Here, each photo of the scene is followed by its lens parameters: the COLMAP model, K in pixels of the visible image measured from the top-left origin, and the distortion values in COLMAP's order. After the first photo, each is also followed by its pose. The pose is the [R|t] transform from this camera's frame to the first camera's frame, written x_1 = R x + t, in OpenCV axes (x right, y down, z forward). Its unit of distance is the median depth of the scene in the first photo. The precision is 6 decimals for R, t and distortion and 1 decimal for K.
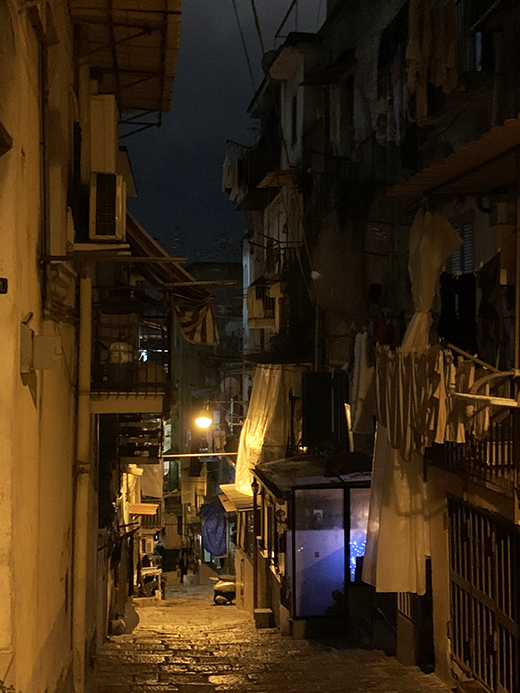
lens RADIAL K [[1045.2, 0, 260.0], [0, 1045.2, 346.5], [0, 0, 1]] dist [0.061912, 0.003027]
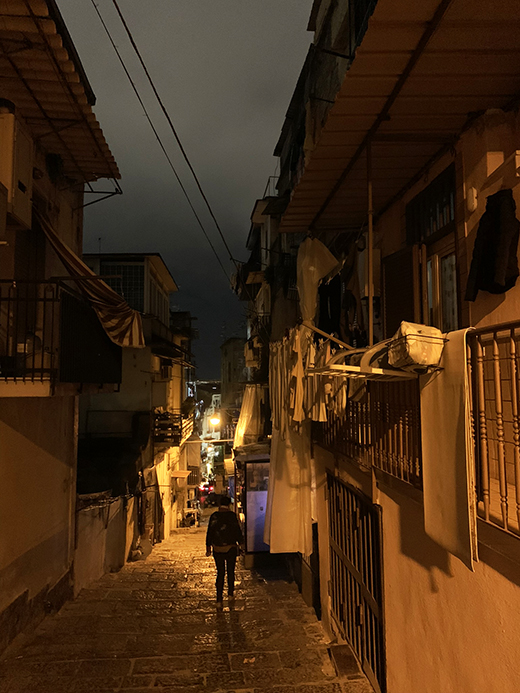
lens RADIAL K [[520.9, 0, 271.7], [0, 520.9, 343.3], [0, 0, 1]] dist [0.006371, 0.001605]
pose [[0.999877, -0.008759, -0.013038, 0.121640], [0.007624, 0.996376, -0.084710, 0.047470], [0.013733, 0.084600, 0.996320, 0.391339]]
